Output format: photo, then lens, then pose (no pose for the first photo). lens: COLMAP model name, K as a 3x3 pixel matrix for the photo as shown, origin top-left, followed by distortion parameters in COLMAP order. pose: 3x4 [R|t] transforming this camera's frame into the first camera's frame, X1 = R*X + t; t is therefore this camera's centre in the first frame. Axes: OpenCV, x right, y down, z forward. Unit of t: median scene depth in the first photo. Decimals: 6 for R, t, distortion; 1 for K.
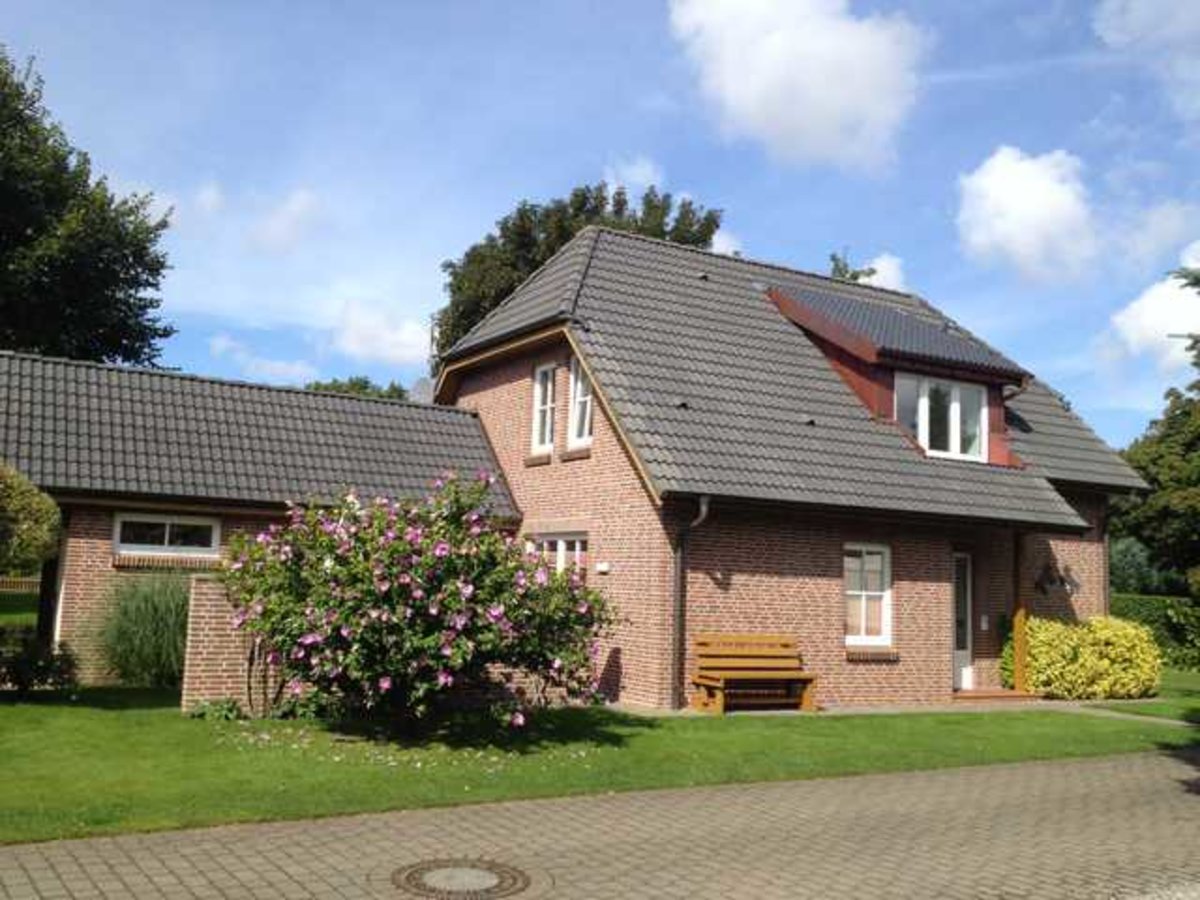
lens RADIAL K [[1175.9, 0, 600.0], [0, 1175.9, 450.0], [0, 0, 1]] dist [0.062259, -0.030542]
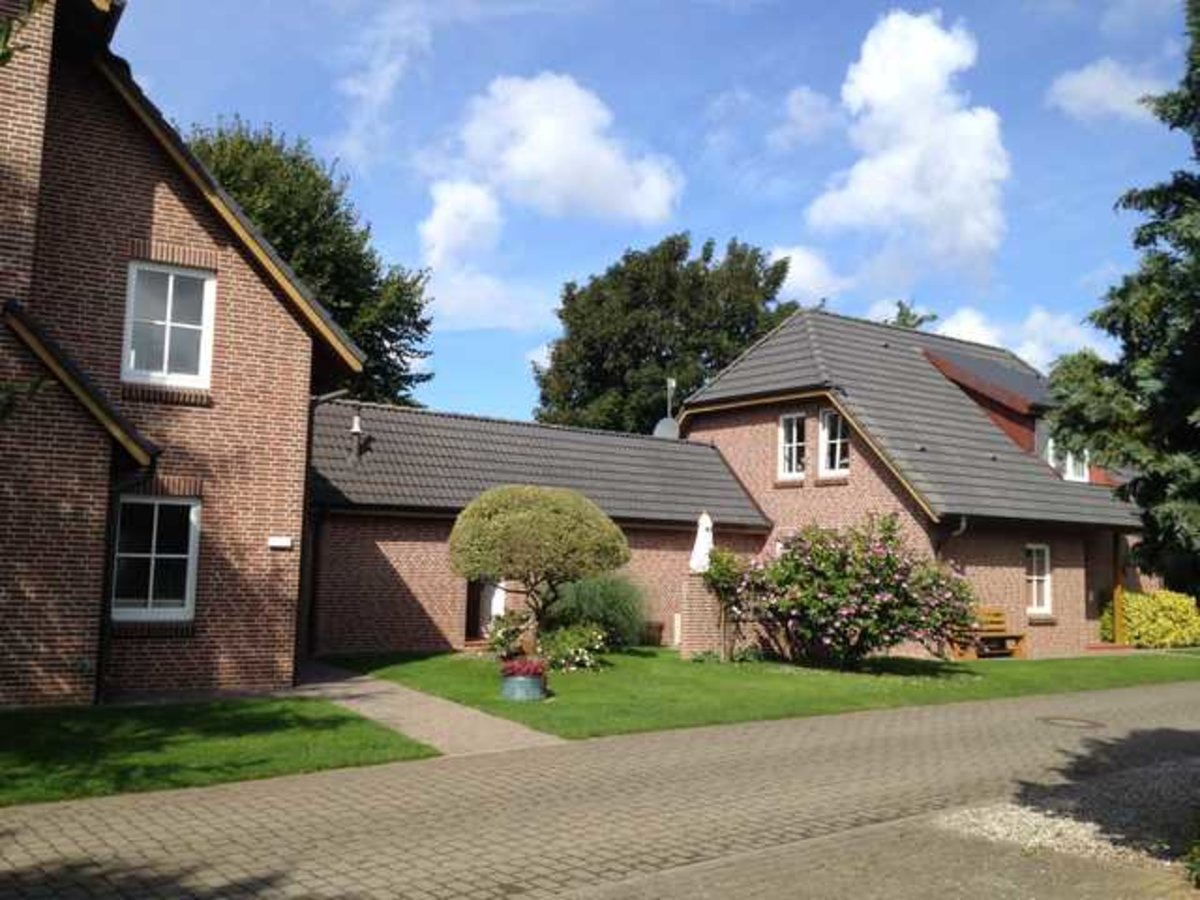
lens RADIAL K [[1148.7, 0, 602.4], [0, 1148.7, 478.3], [0, 0, 1]] dist [0.065901, 0.006299]
pose [[0.995135, -0.007120, 0.098268, -0.426390], [0.002930, 0.999083, 0.042710, -0.059897], [-0.098482, -0.042215, 0.994243, -0.341306]]
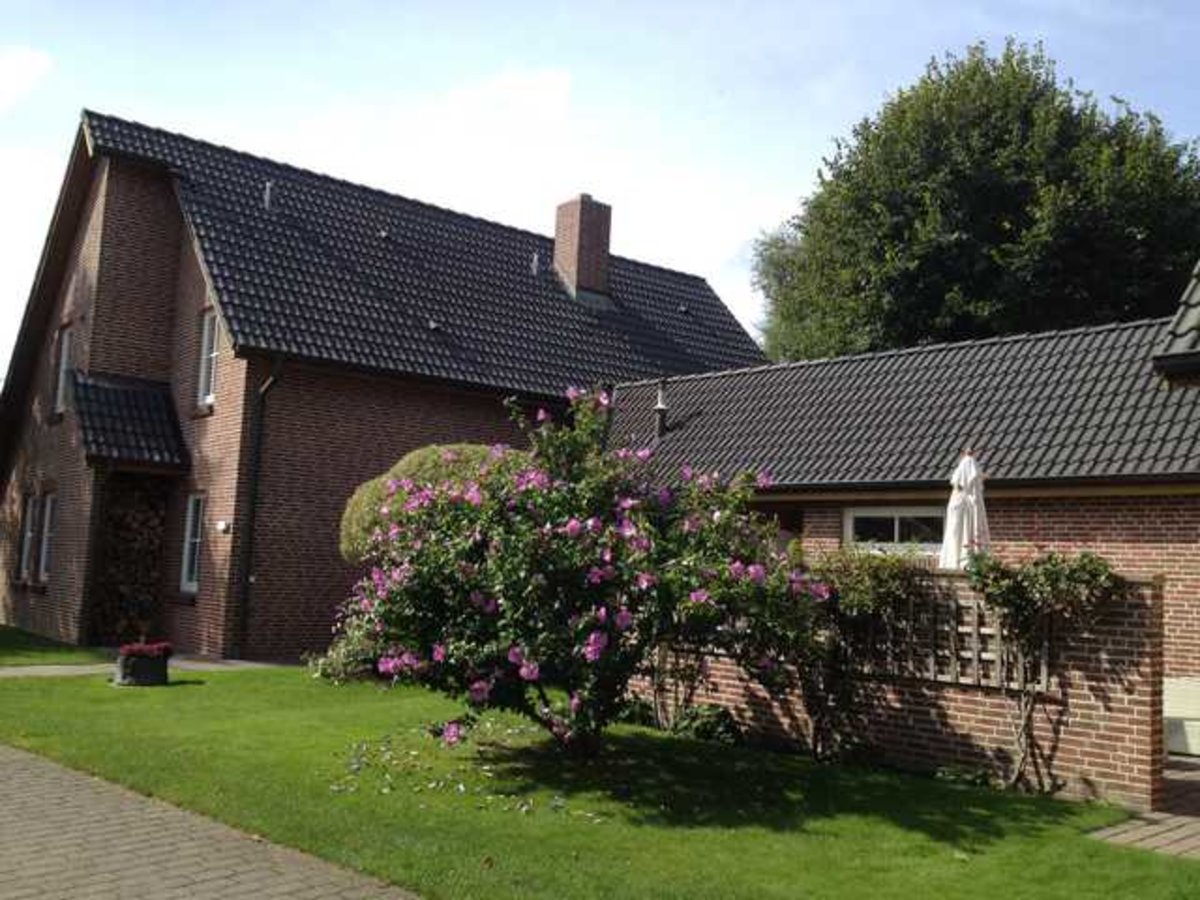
lens RADIAL K [[1205.2, 0, 600.0], [0, 1205.2, 433.2], [0, 0, 1]] dist [0.045745, -0.006362]
pose [[0.205533, -0.144535, -0.967918, 0.372211], [0.073863, 0.988504, -0.131924, 0.088820], [0.975859, -0.044379, 0.213846, 0.545455]]
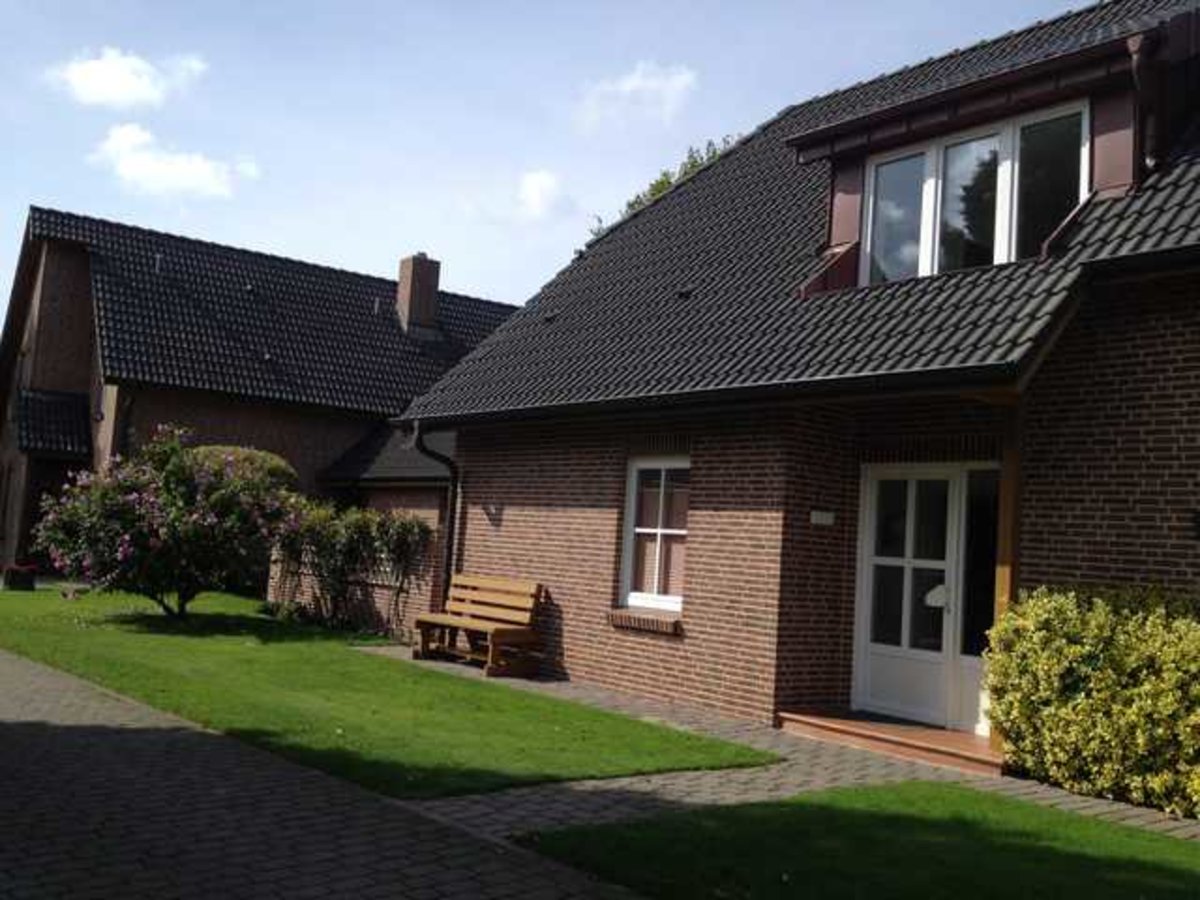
lens RADIAL K [[1175.9, 0, 600.0], [0, 1175.9, 450.0], [0, 0, 1]] dist [0.062259, -0.030542]
pose [[0.128955, -0.110185, -0.985510, 0.843732], [0.053001, 0.993153, -0.104104, 0.137970], [0.990233, -0.038808, 0.133912, 0.851298]]
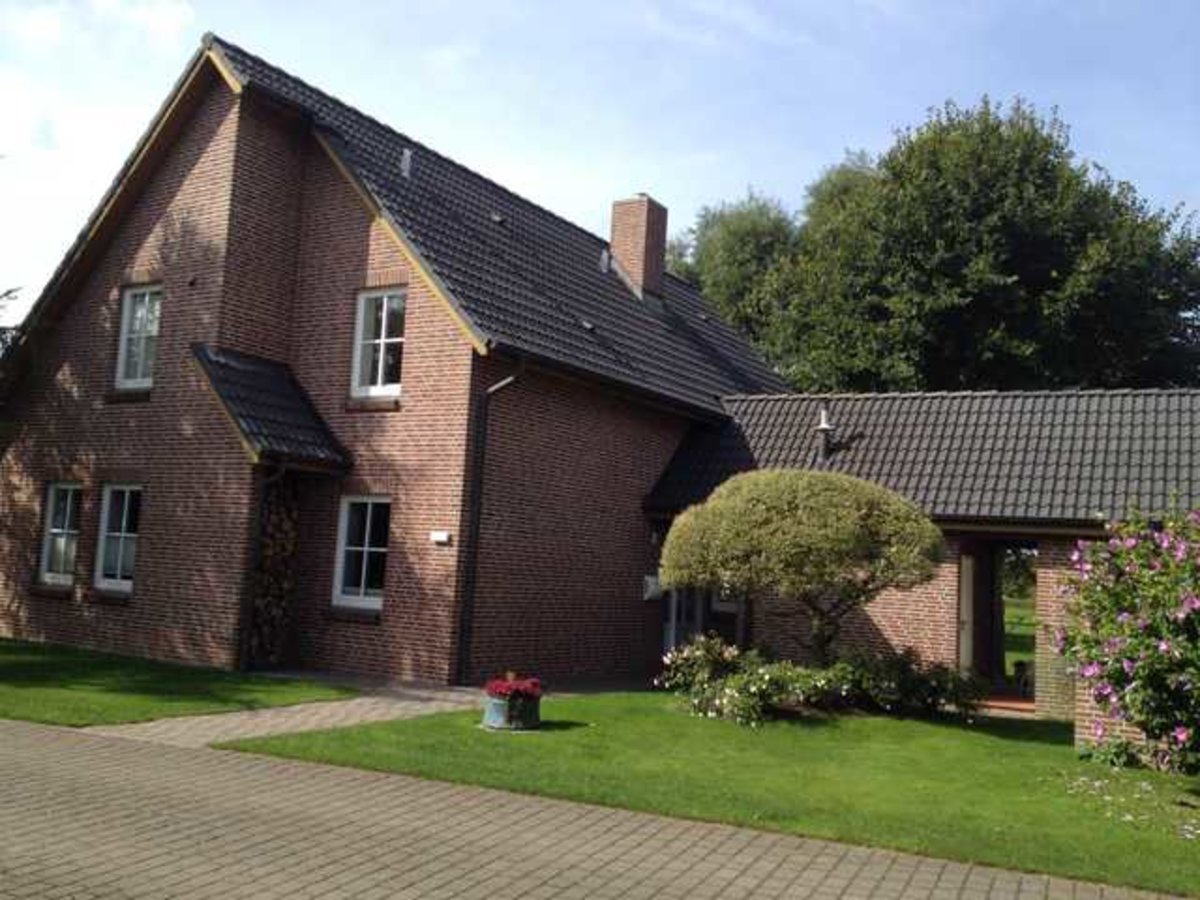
lens RADIAL K [[1175.9, 0, 600.0], [0, 1175.9, 450.0], [0, 0, 1]] dist [0.062259, -0.030542]
pose [[0.519828, -0.094971, -0.848975, 0.143840], [0.054712, 0.995462, -0.077858, 0.021609], [0.852517, -0.005976, 0.522665, 0.110540]]
